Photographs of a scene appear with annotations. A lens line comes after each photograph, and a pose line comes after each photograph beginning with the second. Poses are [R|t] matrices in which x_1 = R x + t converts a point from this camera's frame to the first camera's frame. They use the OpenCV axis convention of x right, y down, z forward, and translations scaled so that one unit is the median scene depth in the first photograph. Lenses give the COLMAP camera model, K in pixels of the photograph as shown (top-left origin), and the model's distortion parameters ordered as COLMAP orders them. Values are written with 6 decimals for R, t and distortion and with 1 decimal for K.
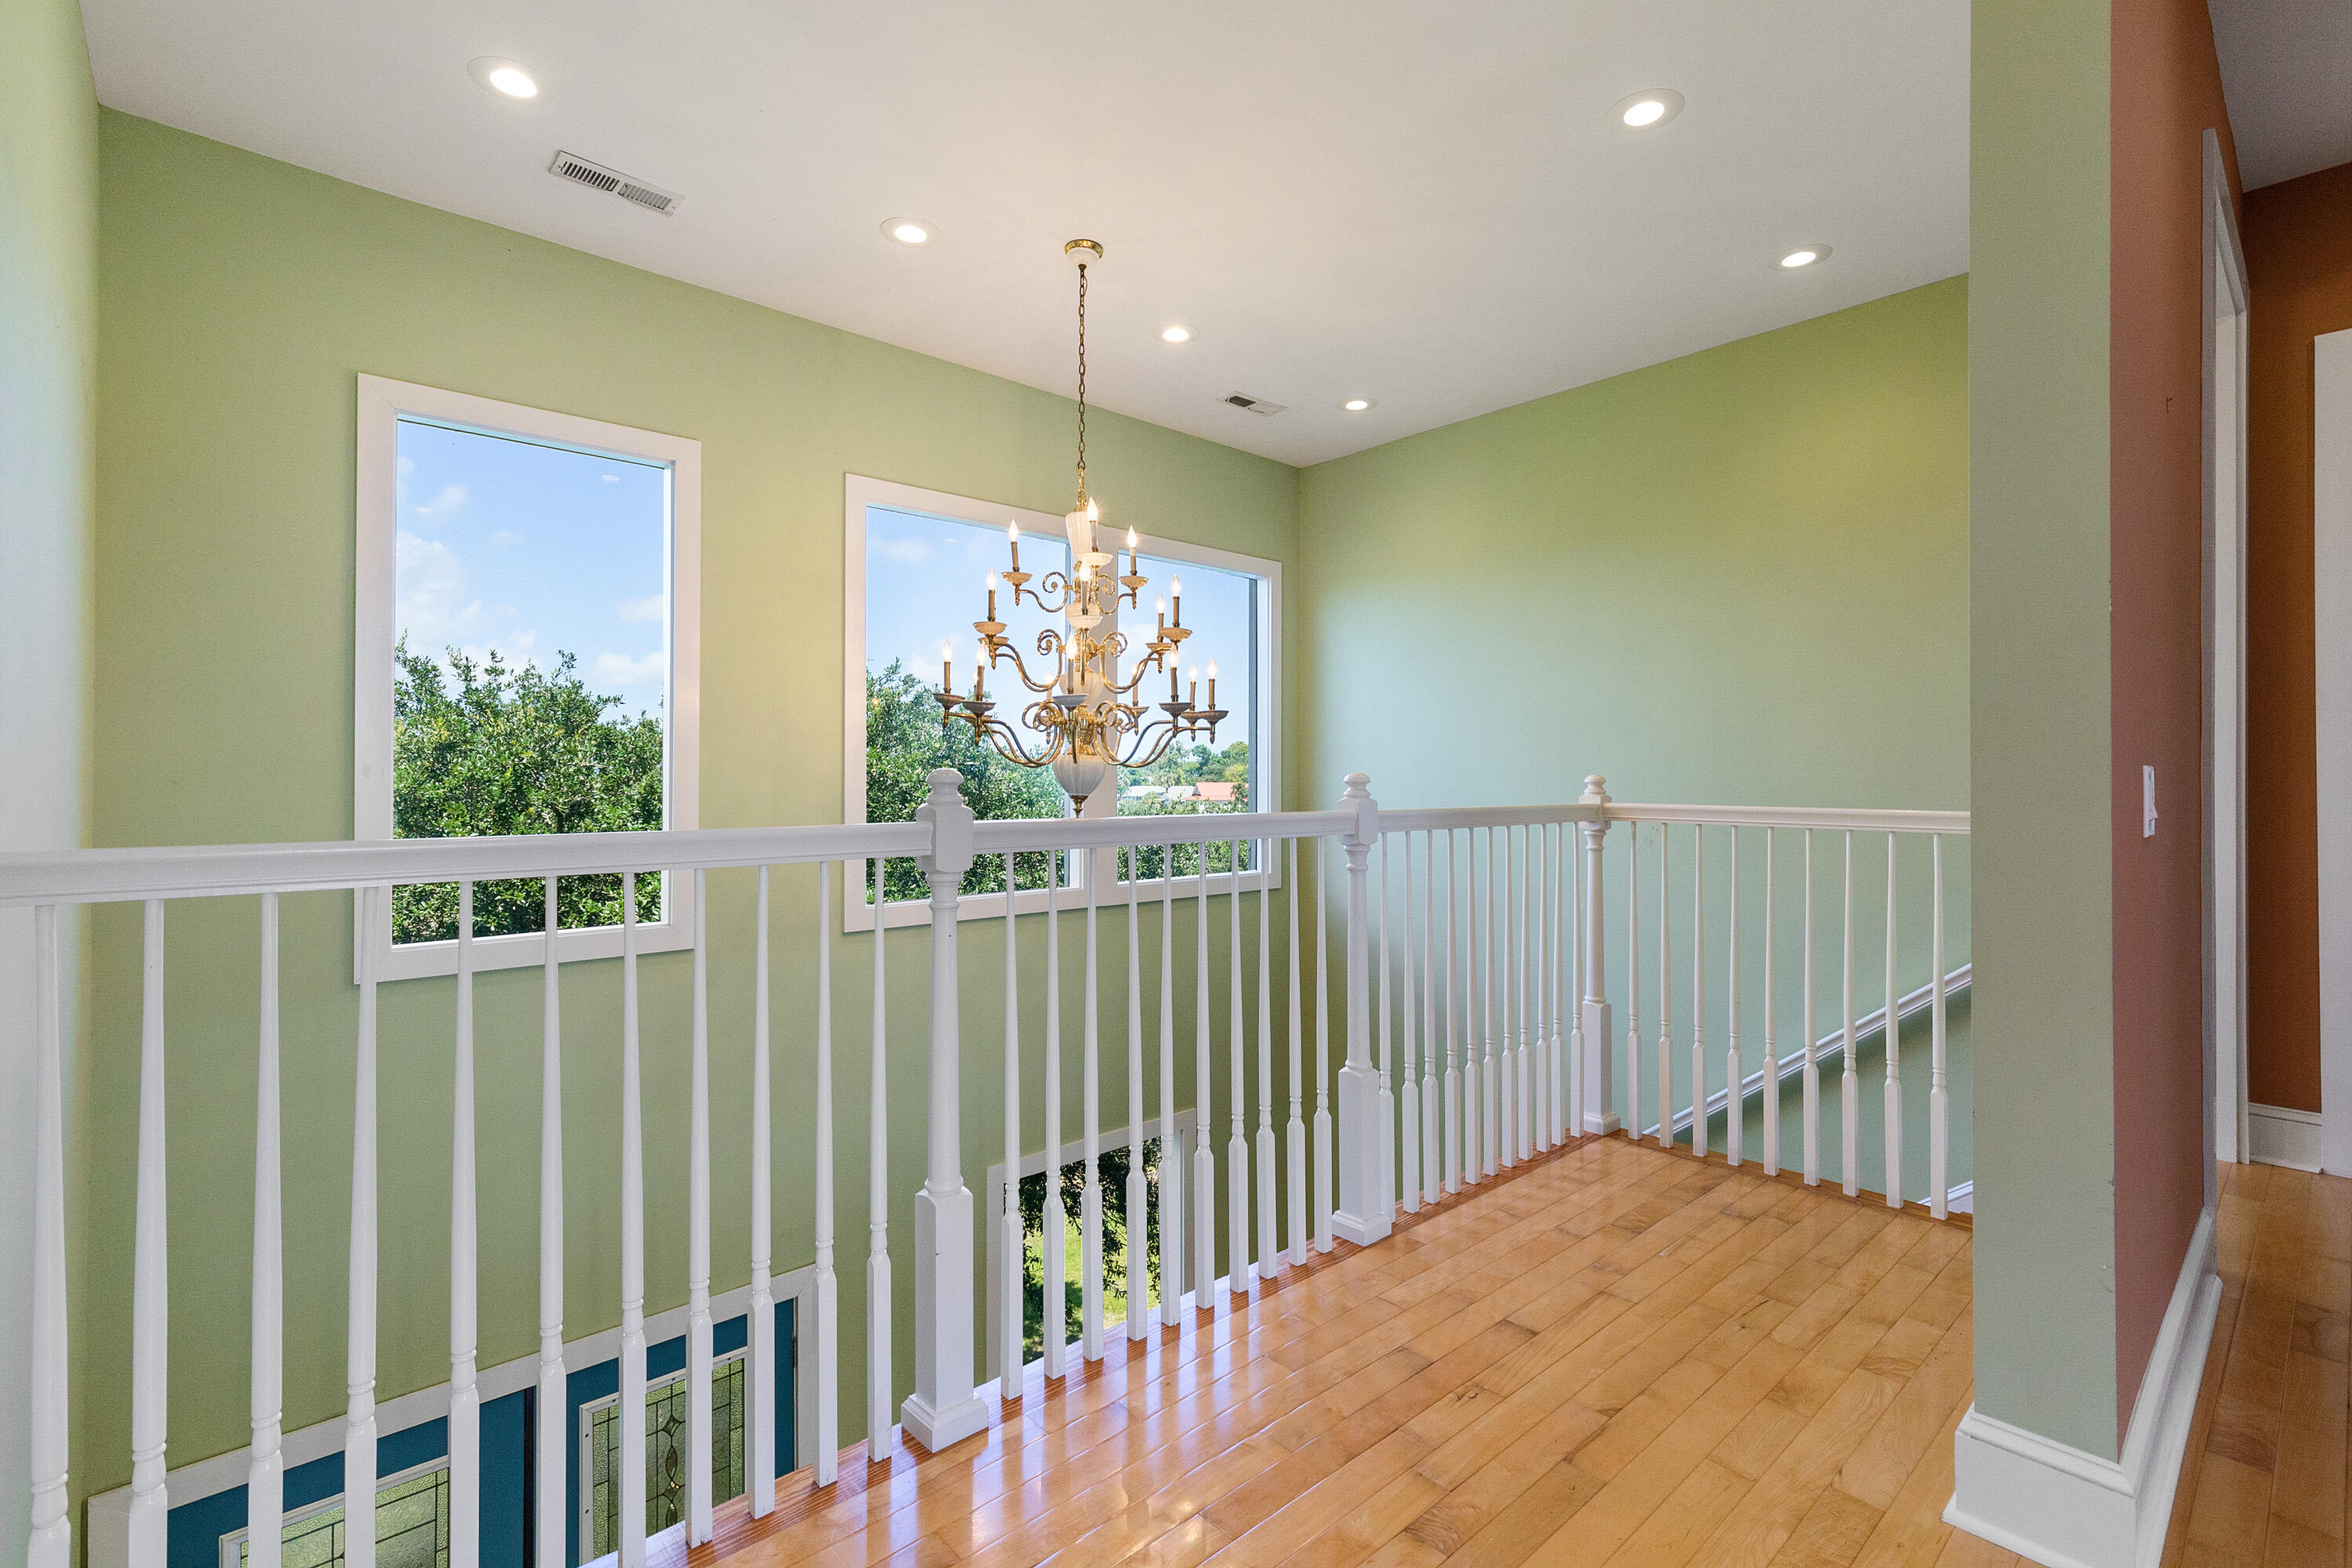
lens RADIAL K [[1054.0, 0, 1175.8], [0, 1054.0, 794.5], [0, 0, 1]] dist [0.002866, 0.000550]
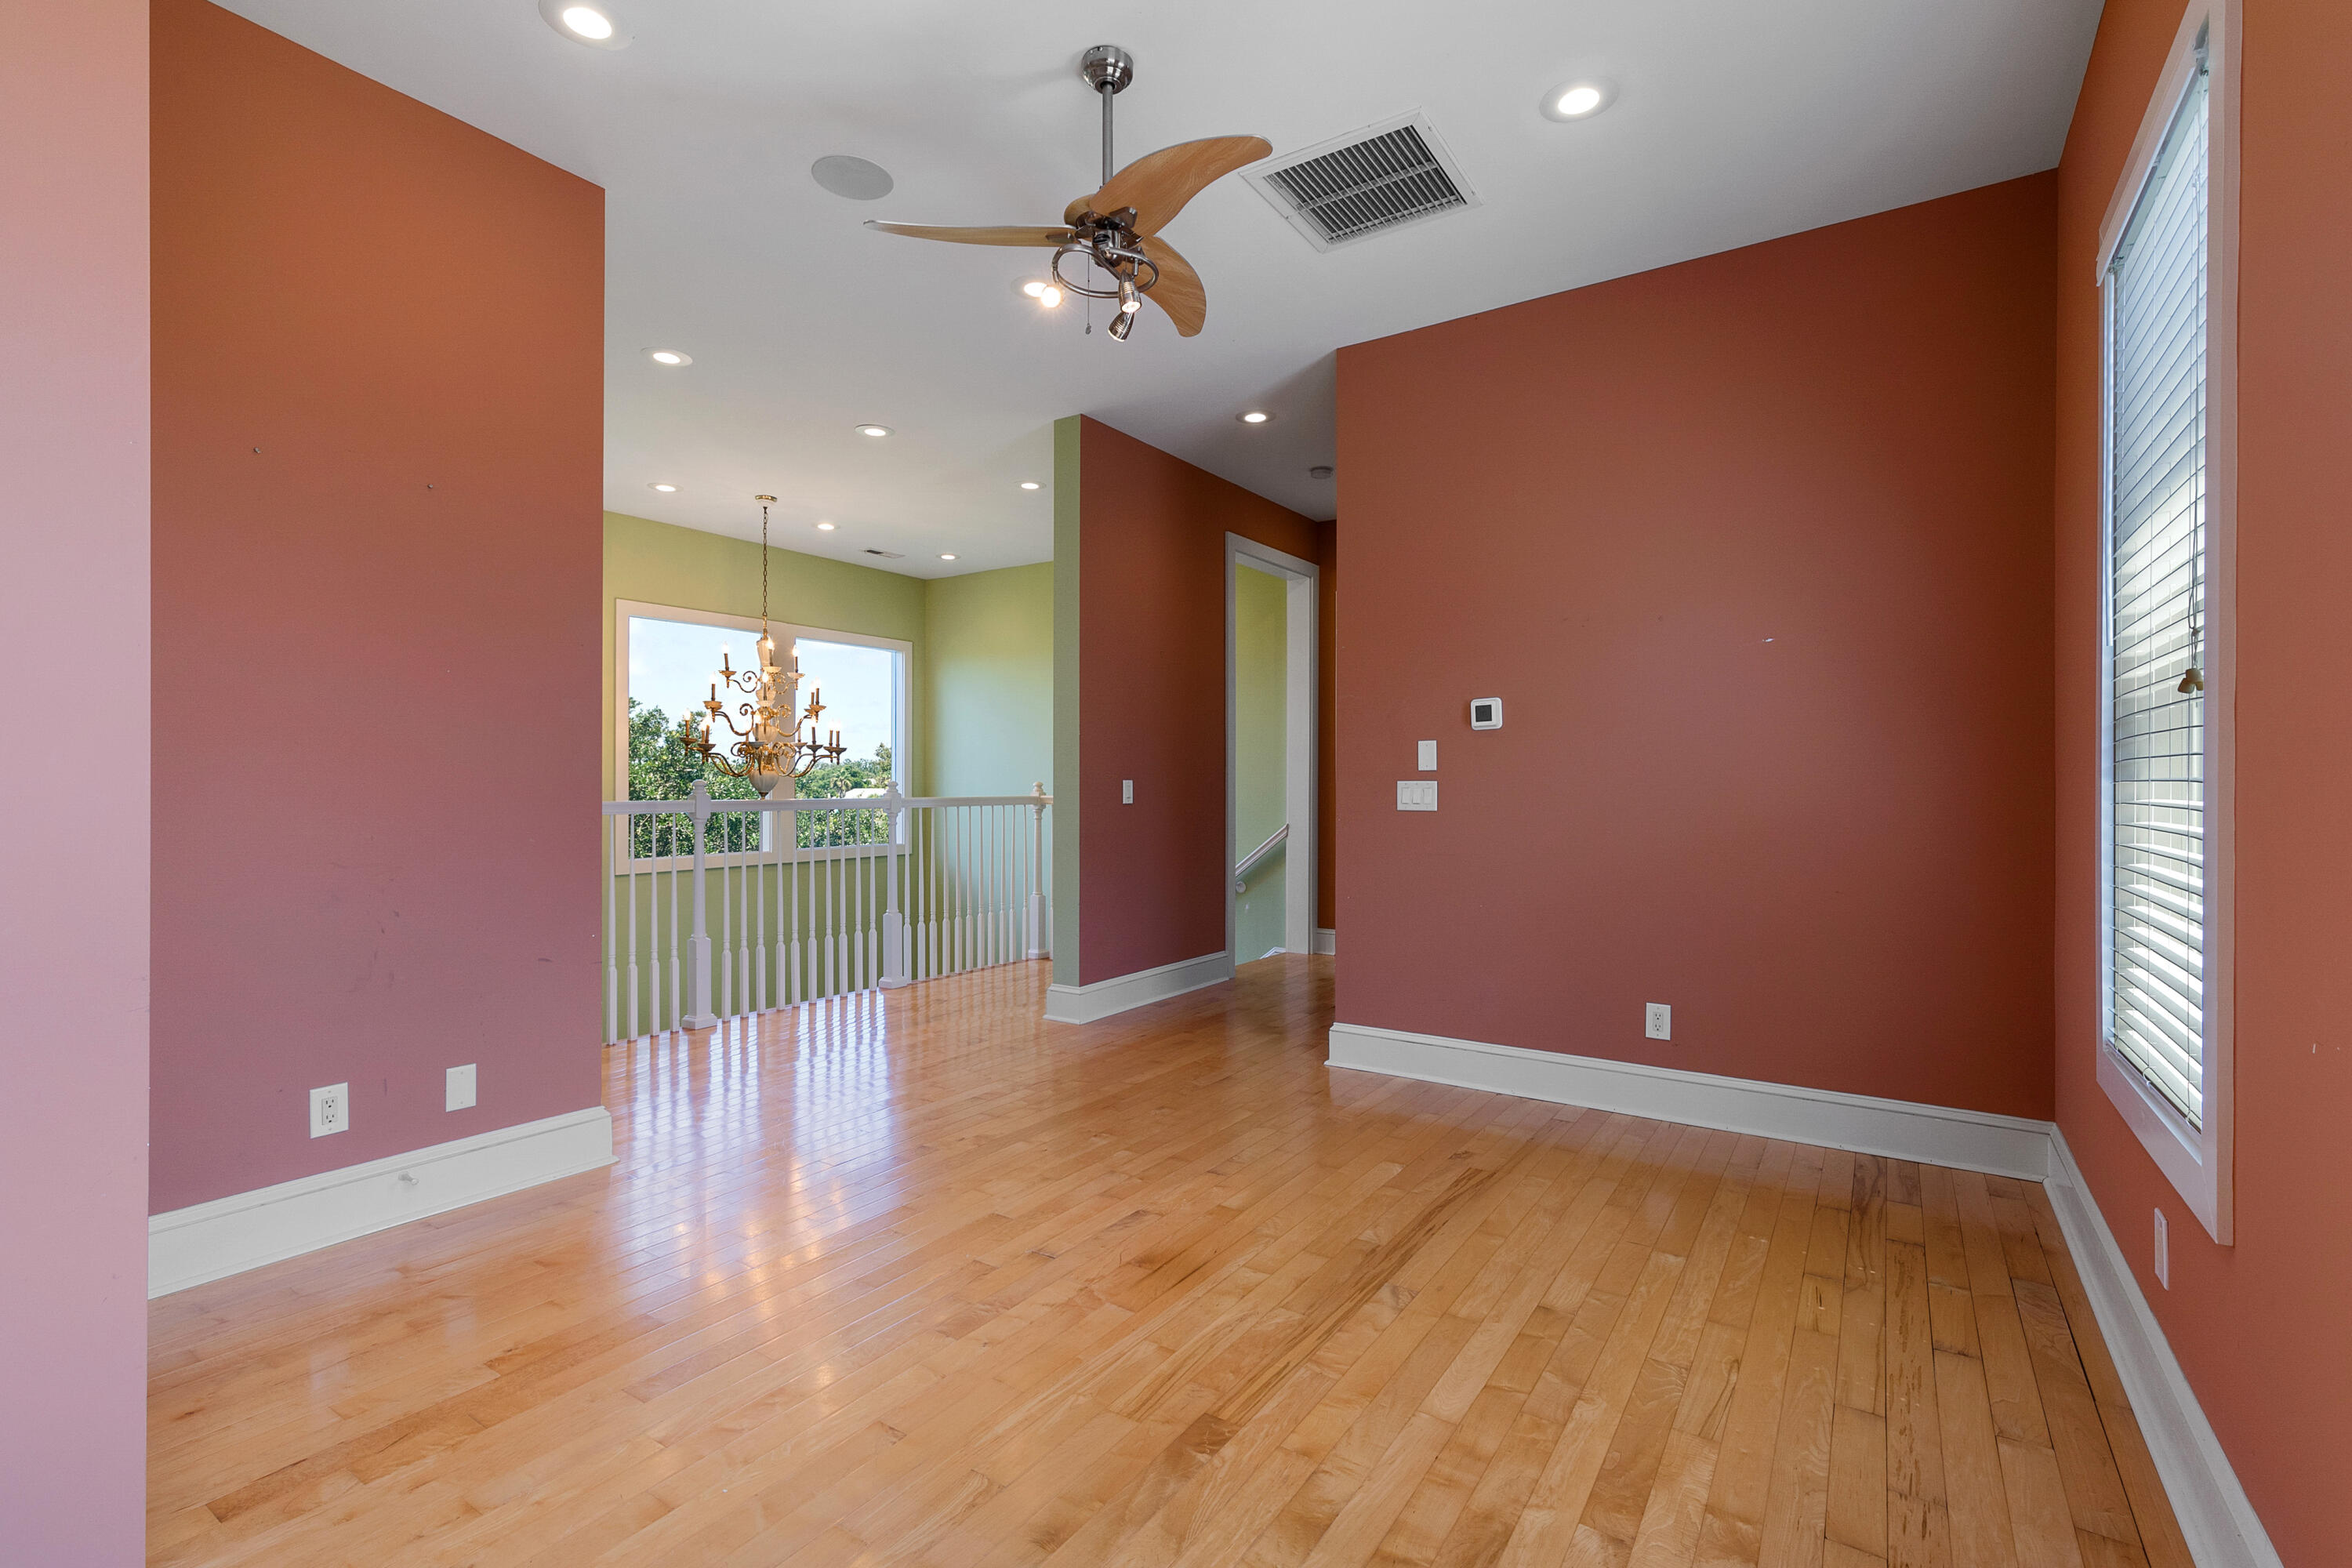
lens RADIAL K [[1054.0, 0, 1175.8], [0, 1054.0, 794.5], [0, 0, 1]] dist [0.002866, 0.000550]
pose [[0.967843, -0.000745, 0.251552, 0.147306], [0.001361, 0.999996, -0.002275, 0.010687], [-0.251550, 0.002545, 0.967841, -1.005771]]
